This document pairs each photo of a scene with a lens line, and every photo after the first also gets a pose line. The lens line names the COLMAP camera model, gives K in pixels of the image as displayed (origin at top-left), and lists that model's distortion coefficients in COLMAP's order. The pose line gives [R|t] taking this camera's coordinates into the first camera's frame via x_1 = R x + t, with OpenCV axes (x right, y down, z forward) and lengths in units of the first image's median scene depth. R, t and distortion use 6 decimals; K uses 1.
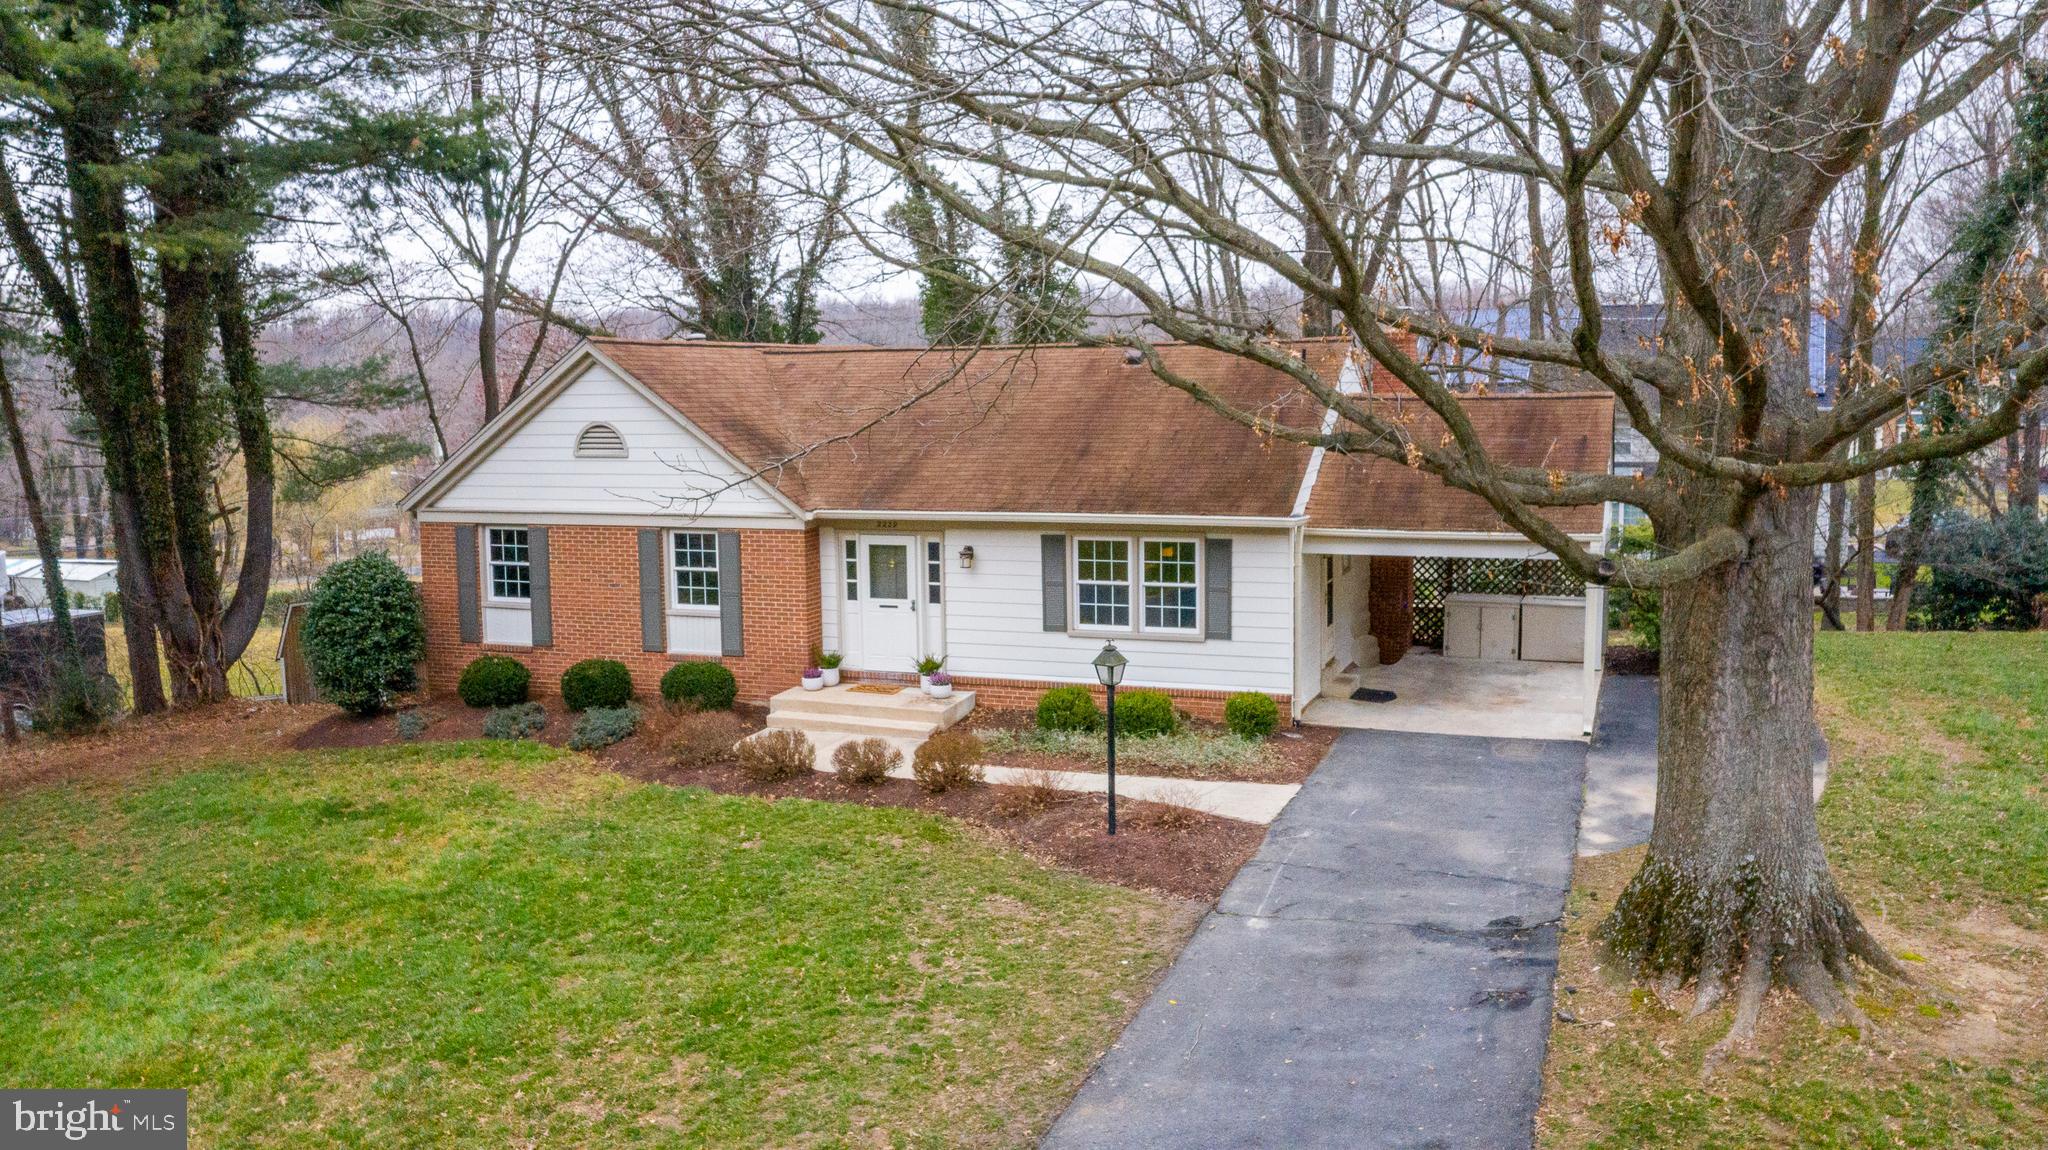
lens RADIAL K [[1649.1, 0, 1026.8], [0, 1649.1, 576.6], [0, 0, 1]] dist [-0.049224, -0.003370]
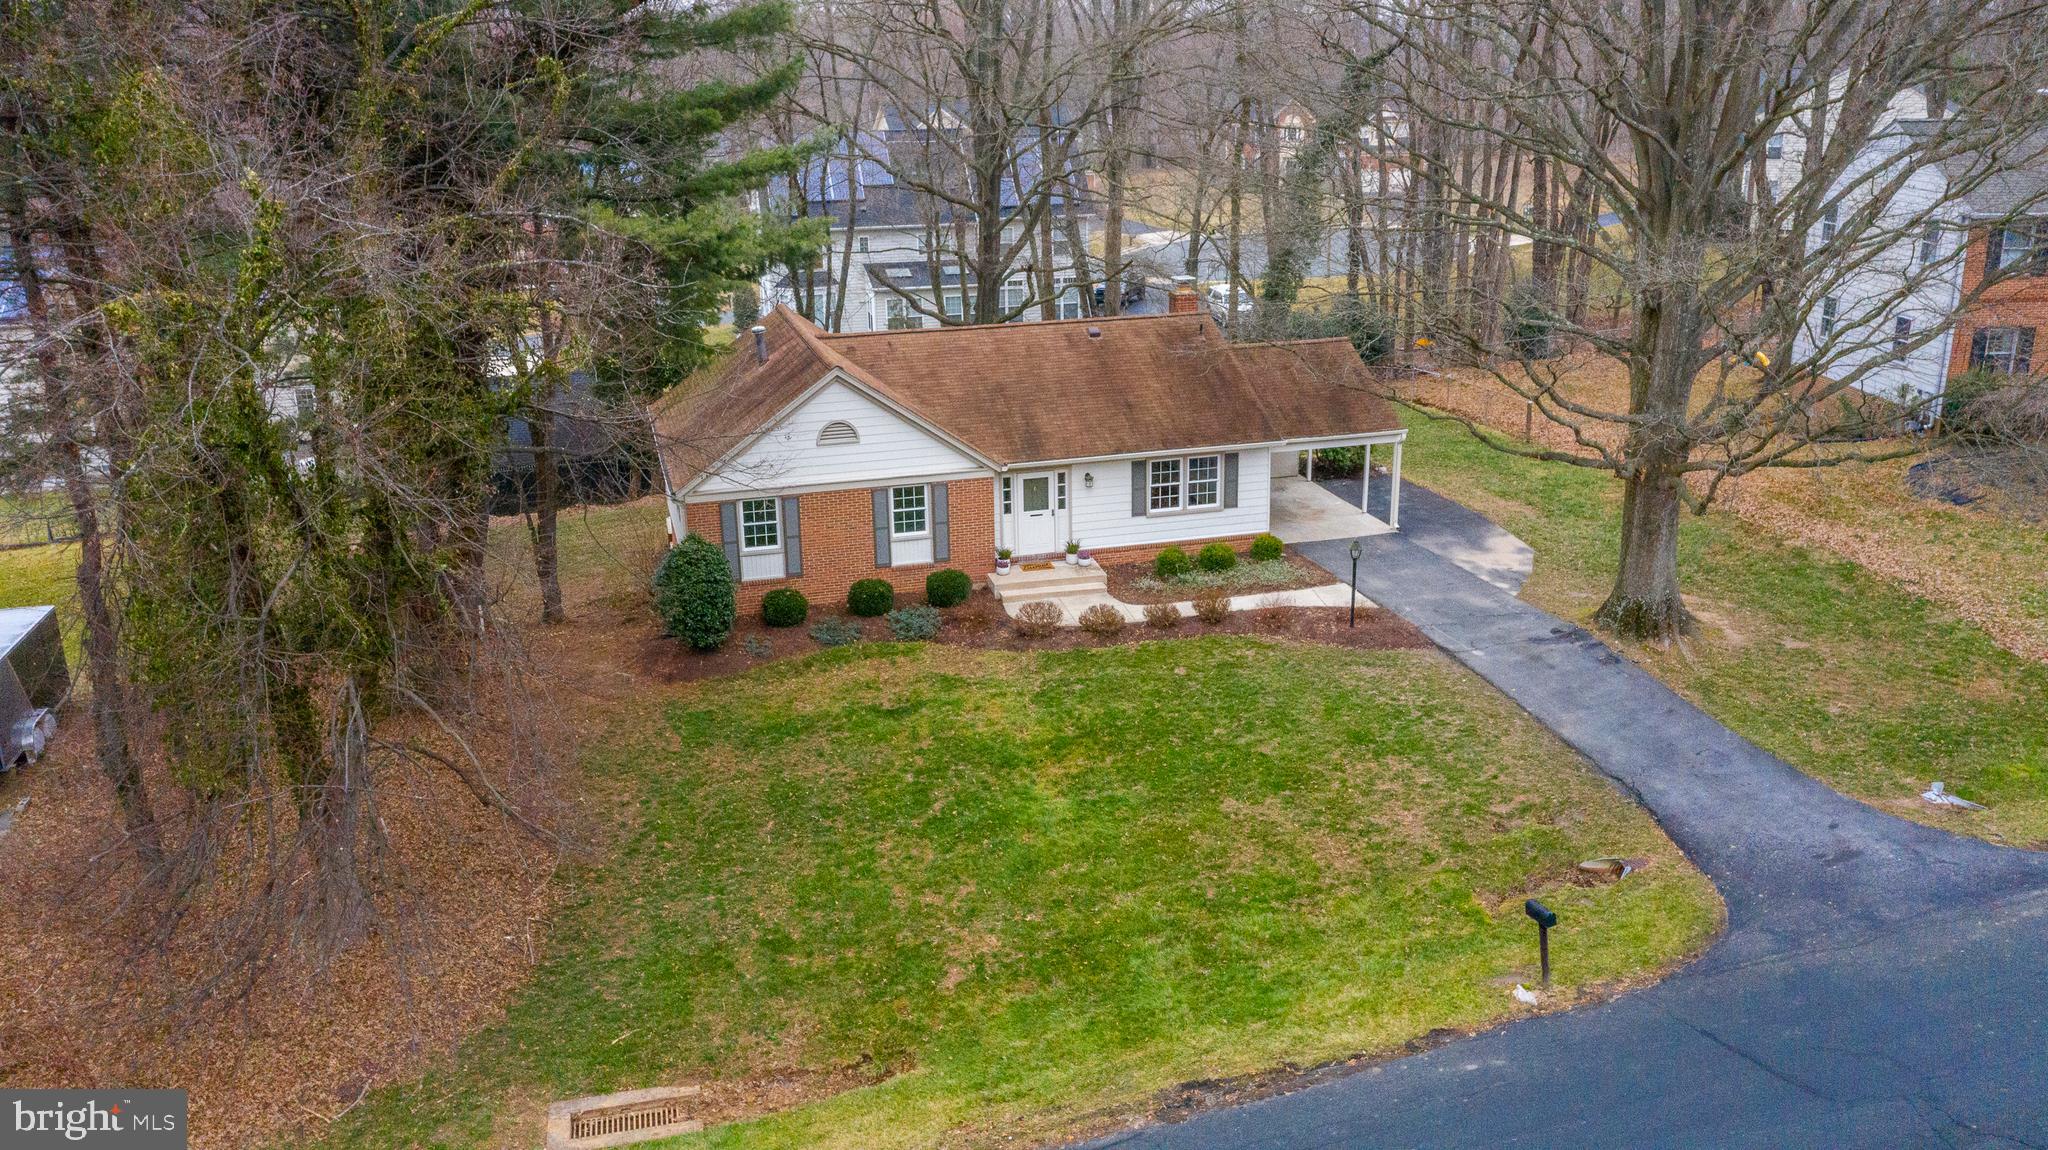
lens RADIAL K [[1649.1, 0, 1022.8], [0, 1649.1, 574.9], [0, 0, 1]] dist [-0.049224, -0.003370]
pose [[0.808500, -0.184314, 0.558889, -1.047902], [0.076726, 0.974597, 0.210416, -0.276346], [-0.583474, -0.127240, 0.802103, -0.309557]]
